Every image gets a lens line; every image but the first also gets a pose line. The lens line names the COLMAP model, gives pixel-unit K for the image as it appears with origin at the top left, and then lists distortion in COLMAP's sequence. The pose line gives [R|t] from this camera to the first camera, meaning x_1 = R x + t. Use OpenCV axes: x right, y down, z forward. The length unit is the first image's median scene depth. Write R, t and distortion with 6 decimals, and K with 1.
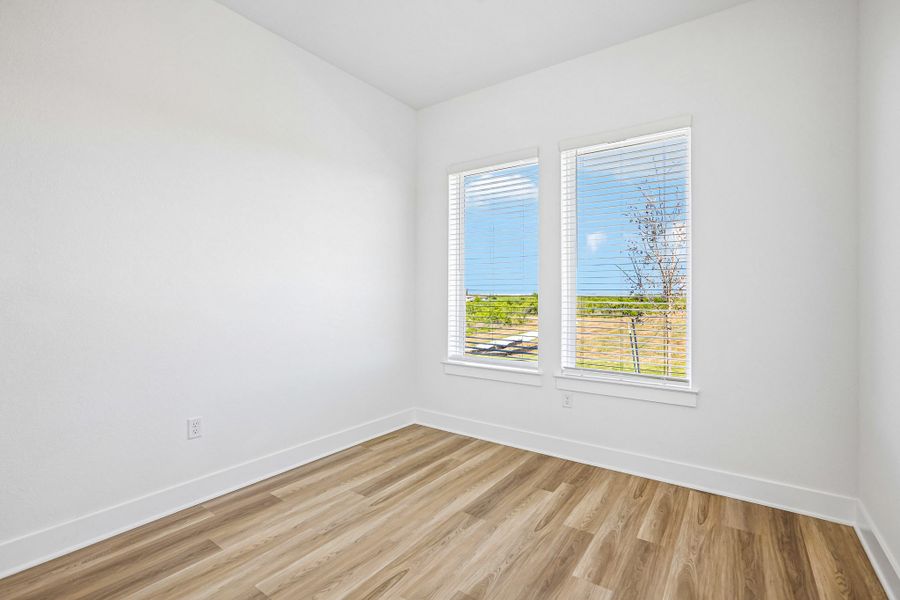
lens RADIAL K [[409.2, 0, 446.5], [0, 409.2, 298.0], [0, 0, 1]] dist [-0.003480, 0.002702]
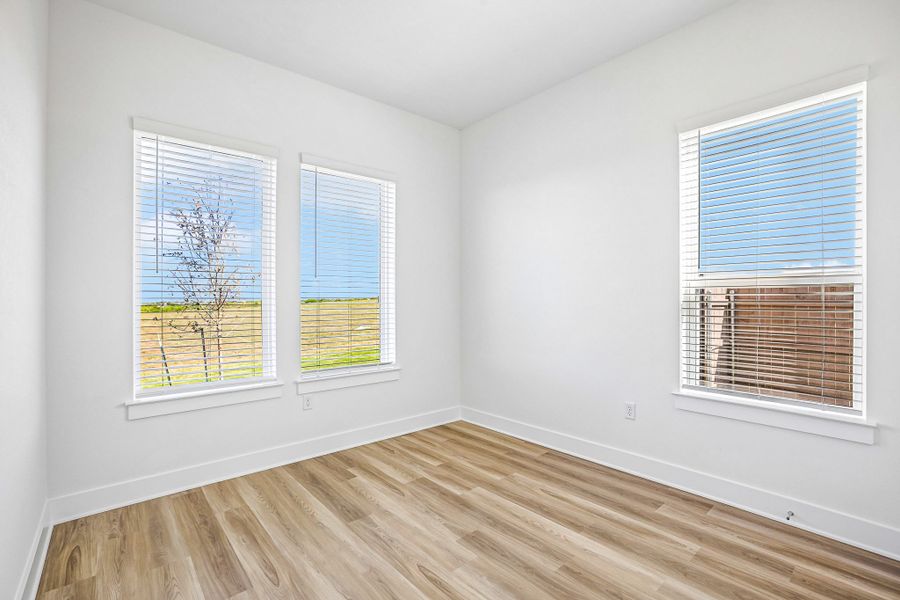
lens RADIAL K [[409.2, 0, 449.4], [0, 409.2, 300.8], [0, 0, 1]] dist [-0.003480, 0.002702]
pose [[0.233199, 0.002678, 0.972425, -0.811194], [0.003628, 0.999987, -0.003624, -0.013572], [-0.972422, 0.004373, 0.233186, 0.487709]]
